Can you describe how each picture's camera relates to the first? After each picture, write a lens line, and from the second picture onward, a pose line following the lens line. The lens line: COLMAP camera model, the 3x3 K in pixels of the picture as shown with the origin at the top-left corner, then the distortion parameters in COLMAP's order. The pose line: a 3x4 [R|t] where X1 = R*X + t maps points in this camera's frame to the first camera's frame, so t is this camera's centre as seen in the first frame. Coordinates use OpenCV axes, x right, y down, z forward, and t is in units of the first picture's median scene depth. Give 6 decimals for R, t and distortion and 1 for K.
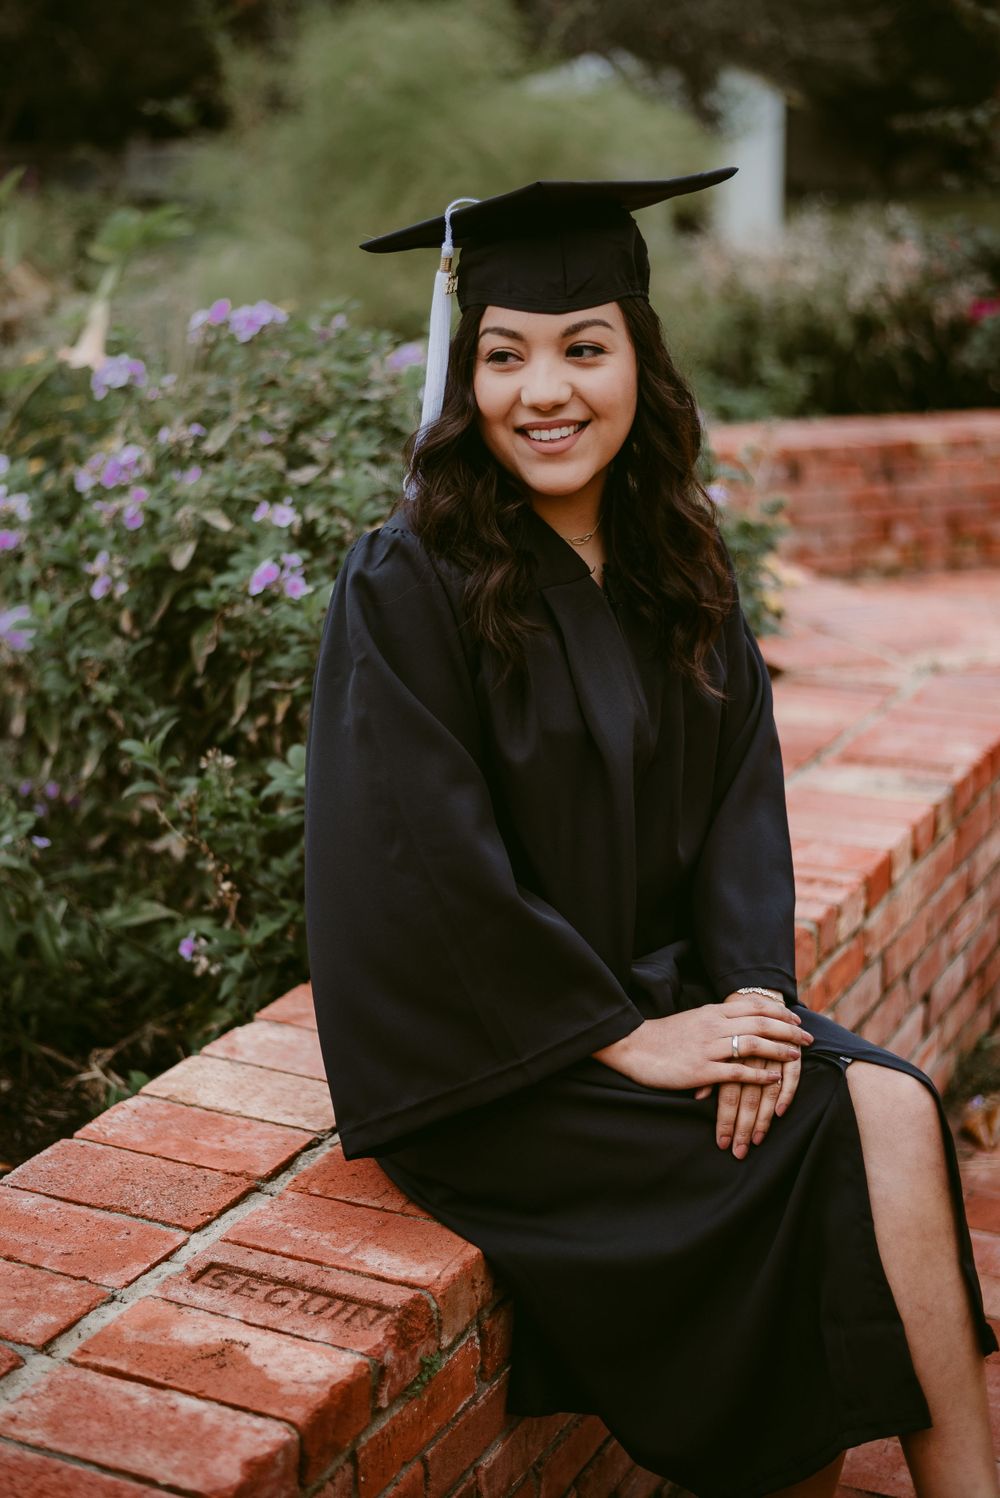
lens RADIAL K [[2166.6, 0, 457.2], [0, 2166.6, 798.4], [0, 0, 1]] dist [0.002372, 0.024538]
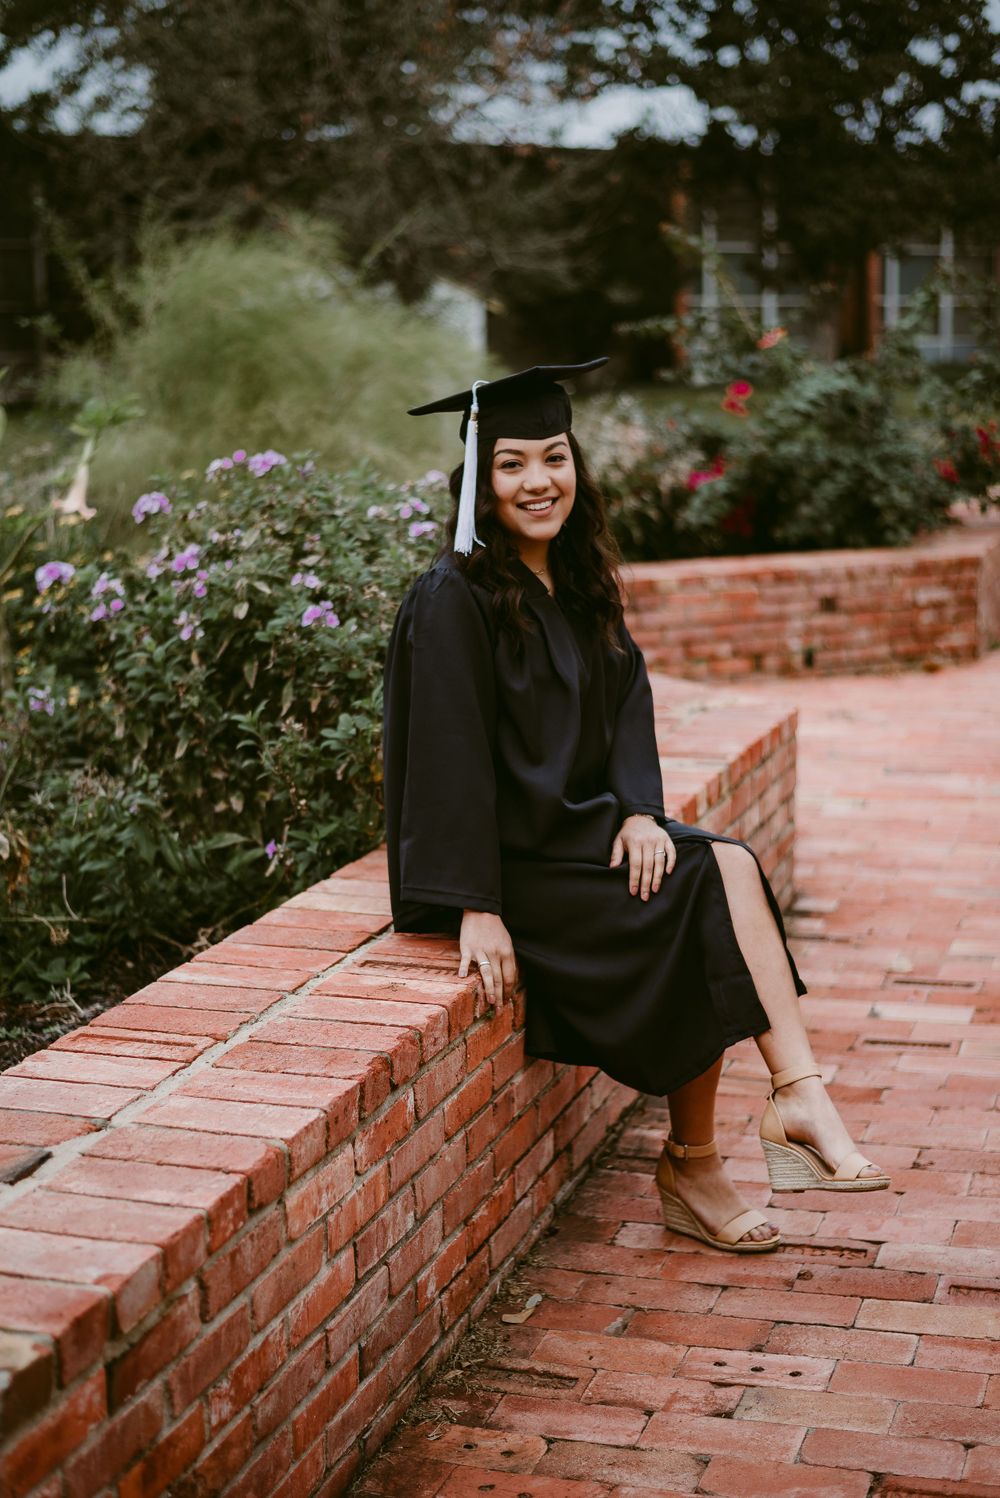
lens RADIAL K [[2165.9, 0, 500.2], [0, 2165.9, 747.7], [0, 0, 1]] dist [0.005310, 0.001590]
pose [[0.988013, -0.028798, 0.151660, -0.266760], [0.045207, 0.993350, -0.105888, 0.230136], [-0.147602, 0.111475, 0.982745, -0.782841]]
